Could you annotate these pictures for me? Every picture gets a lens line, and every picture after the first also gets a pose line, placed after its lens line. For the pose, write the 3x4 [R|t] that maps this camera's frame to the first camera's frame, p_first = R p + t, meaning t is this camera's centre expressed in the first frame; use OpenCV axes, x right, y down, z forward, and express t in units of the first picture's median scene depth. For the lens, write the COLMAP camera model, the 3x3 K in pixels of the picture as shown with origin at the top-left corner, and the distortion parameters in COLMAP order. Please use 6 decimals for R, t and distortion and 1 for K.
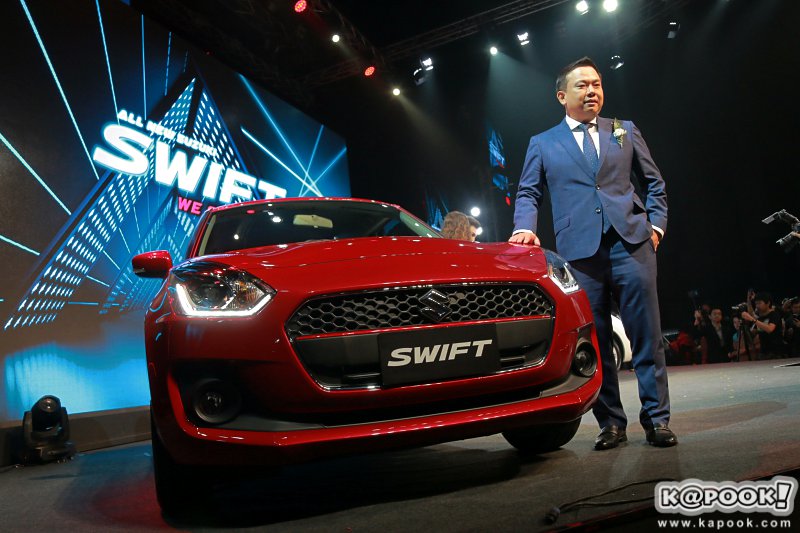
lens RADIAL K [[620.2, 0, 393.9], [0, 620.2, 284.7], [0, 0, 1]] dist [-0.127922, 0.112292]
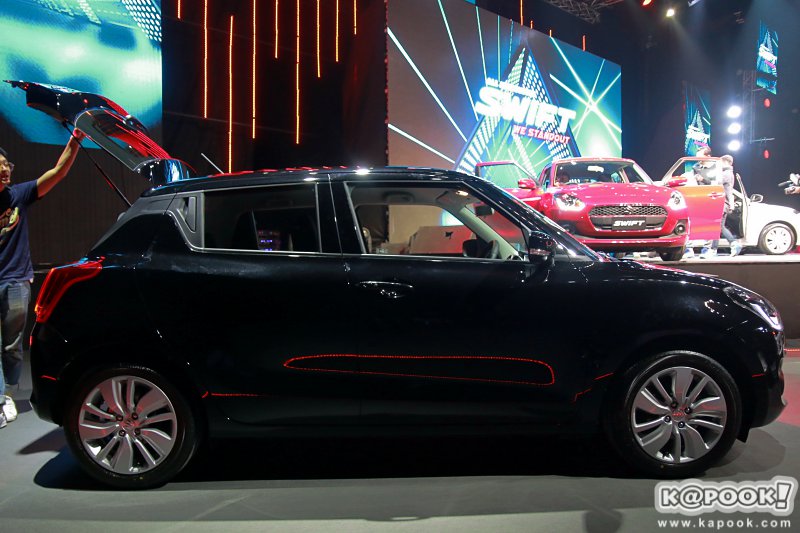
lens RADIAL K [[620.2, 0, 393.9], [0, 620.2, 284.7], [0, 0, 1]] dist [-0.127922, 0.112292]
pose [[0.912298, 0.119920, -0.391575, 0.073735], [-0.032260, 0.974238, 0.223202, -0.084422], [0.408254, -0.190994, 0.892665, -0.816094]]
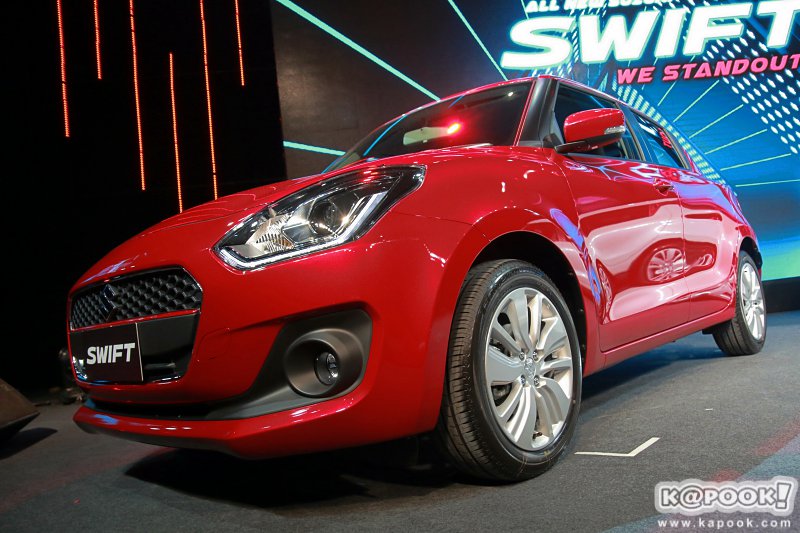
lens RADIAL K [[626.8, 0, 394.8], [0, 626.8, 280.2], [0, 0, 1]] dist [-0.132026, 0.122200]
pose [[0.459604, 0.013994, -0.888014, 0.306403], [0.187557, 0.975796, 0.112450, -0.006765], [0.868094, -0.218235, 0.445855, 0.271263]]
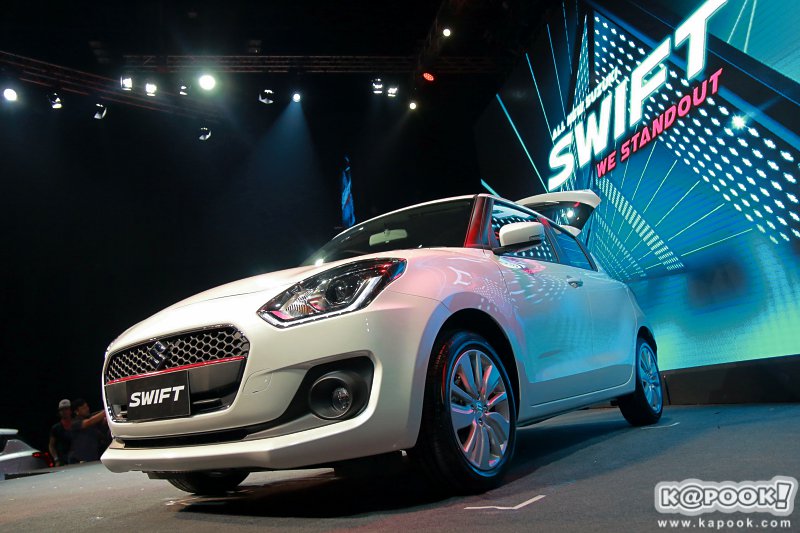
lens RADIAL K [[620.2, 0, 393.9], [0, 620.2, 284.7], [0, 0, 1]] dist [-0.127922, 0.112292]
pose [[-0.801225, 0.099106, -0.590099, 0.521392], [0.280455, 0.933354, -0.224042, 0.168276], [0.528567, -0.345004, -0.775622, 1.596218]]
